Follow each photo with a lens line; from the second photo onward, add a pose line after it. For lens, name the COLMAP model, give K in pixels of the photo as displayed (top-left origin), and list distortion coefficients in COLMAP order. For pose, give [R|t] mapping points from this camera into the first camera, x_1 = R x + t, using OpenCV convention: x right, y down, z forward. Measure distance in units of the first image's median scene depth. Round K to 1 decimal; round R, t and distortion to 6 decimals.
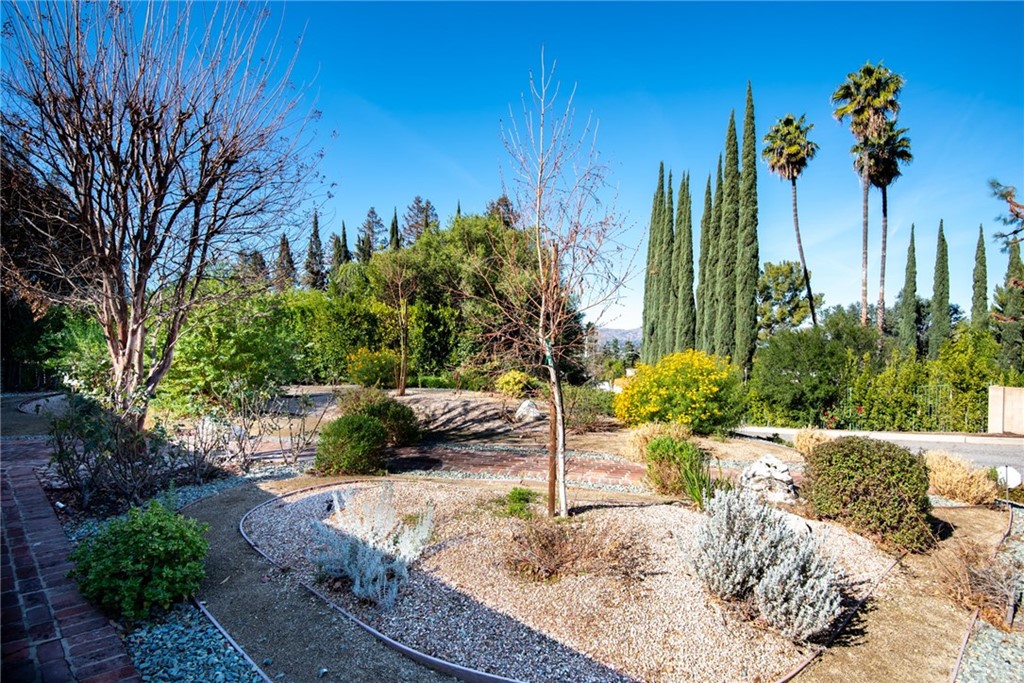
lens RADIAL K [[520.5, 0, 512.0], [0, 520.5, 341.5], [0, 0, 1]] dist [0.000062, -0.029468]
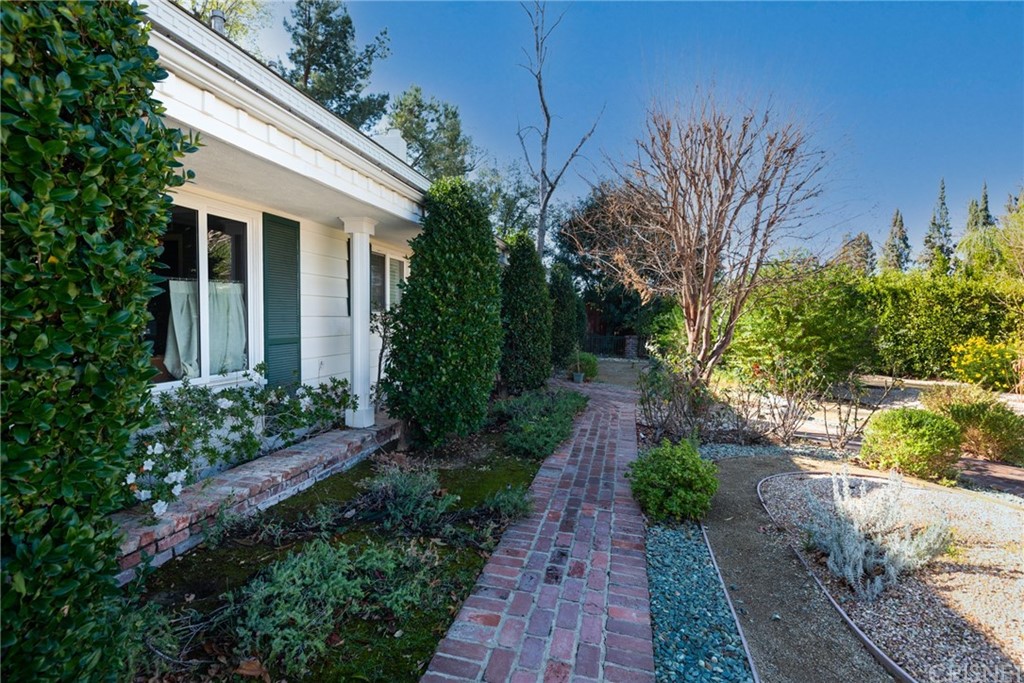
lens RADIAL K [[520.2, 0, 512.0], [0, 520.2, 341.5], [0, 0, 1]] dist [0.000011, -0.000713]
pose [[0.495189, 0.044363, -0.867652, 0.104776], [-0.023577, 0.999014, 0.037624, 0.012298], [0.868465, 0.001826, 0.495747, -0.009508]]
